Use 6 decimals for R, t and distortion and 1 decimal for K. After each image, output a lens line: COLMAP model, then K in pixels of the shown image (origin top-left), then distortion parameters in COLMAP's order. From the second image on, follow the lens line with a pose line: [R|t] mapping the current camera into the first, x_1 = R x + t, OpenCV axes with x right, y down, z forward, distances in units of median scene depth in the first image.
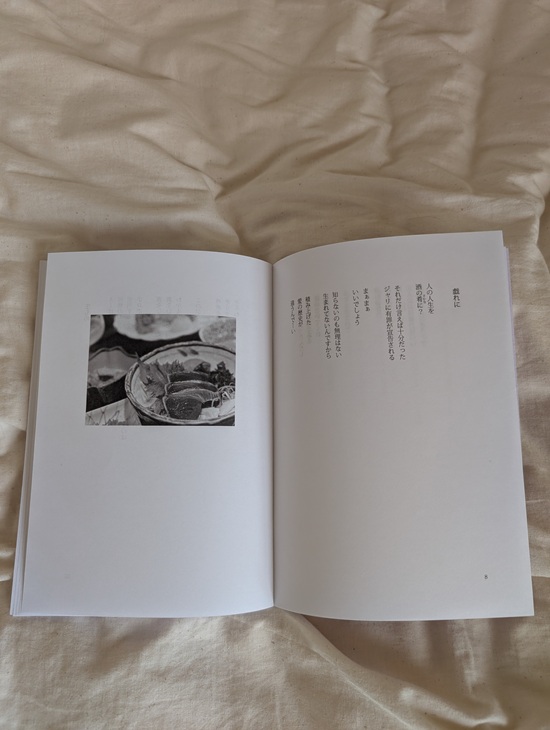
lens RADIAL K [[589.2, 0, 281.1], [0, 589.2, 368.1], [0, 0, 1]] dist [-0.001203, -0.001126]
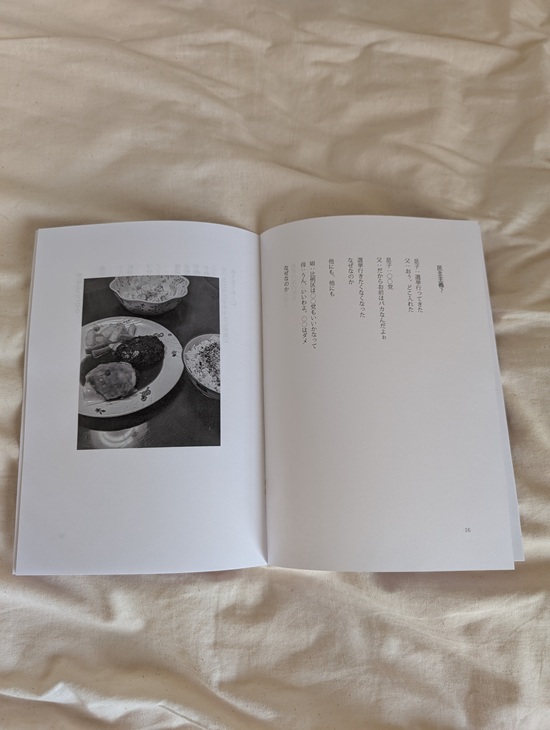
lens RADIAL K [[589.2, 0, 264.7], [0, 589.2, 362.0], [0, 0, 1]] dist [-0.001203, -0.001126]
pose [[0.999714, -0.001921, -0.023831, -0.338090], [0.001709, 0.999959, -0.008909, -0.192237], [0.023847, 0.008866, 0.999676, 0.032115]]
